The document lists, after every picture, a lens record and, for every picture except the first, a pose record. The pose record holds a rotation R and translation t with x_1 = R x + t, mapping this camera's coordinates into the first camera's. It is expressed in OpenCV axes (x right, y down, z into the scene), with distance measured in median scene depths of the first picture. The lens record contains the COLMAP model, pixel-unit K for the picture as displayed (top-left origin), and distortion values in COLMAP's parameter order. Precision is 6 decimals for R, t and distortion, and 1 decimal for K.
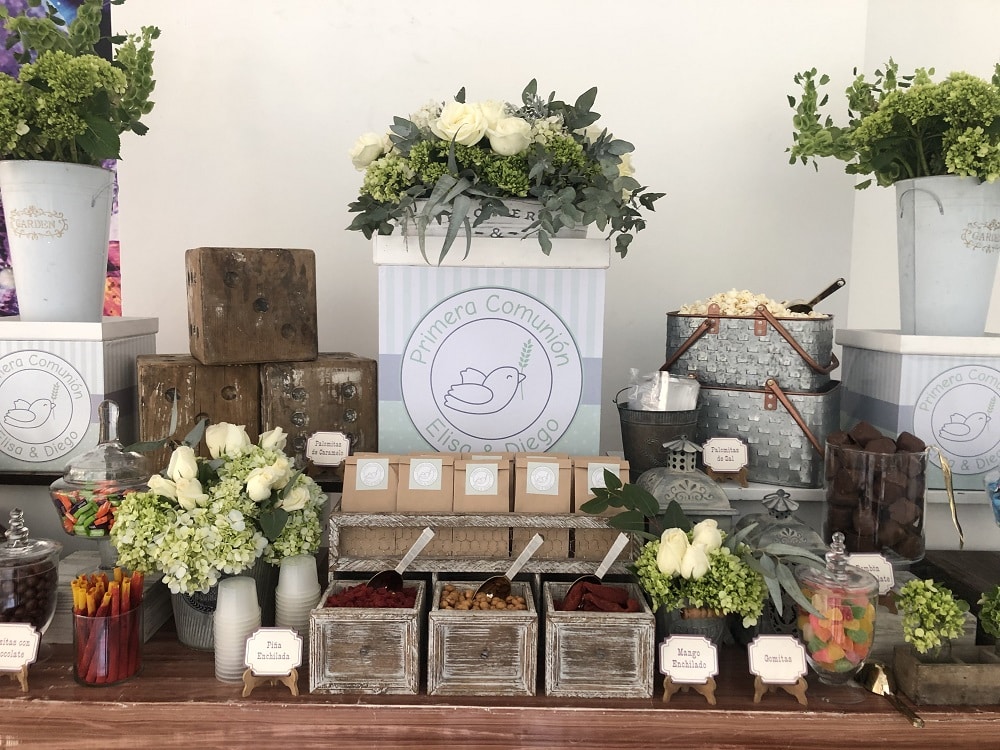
lens RADIAL K [[823.7, 0, 500.0], [0, 823.7, 375.0], [0, 0, 1]] dist [0.000548, -0.007229]
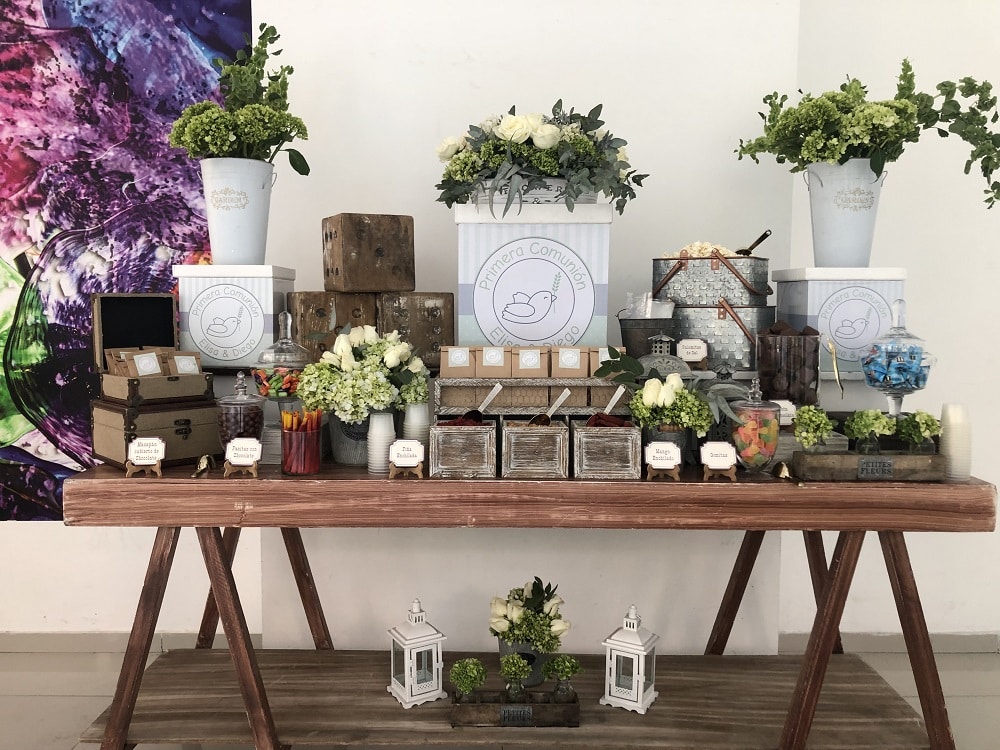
lens RADIAL K [[807.3, 0, 500.0], [0, 807.3, 375.0], [0, 0, 1]] dist [0.100930, -0.405886]
pose [[0.999861, -0.009680, -0.013556, -0.057926], [0.009481, 0.999847, -0.014685, 0.177879], [0.013696, 0.014554, 0.999800, -0.514150]]
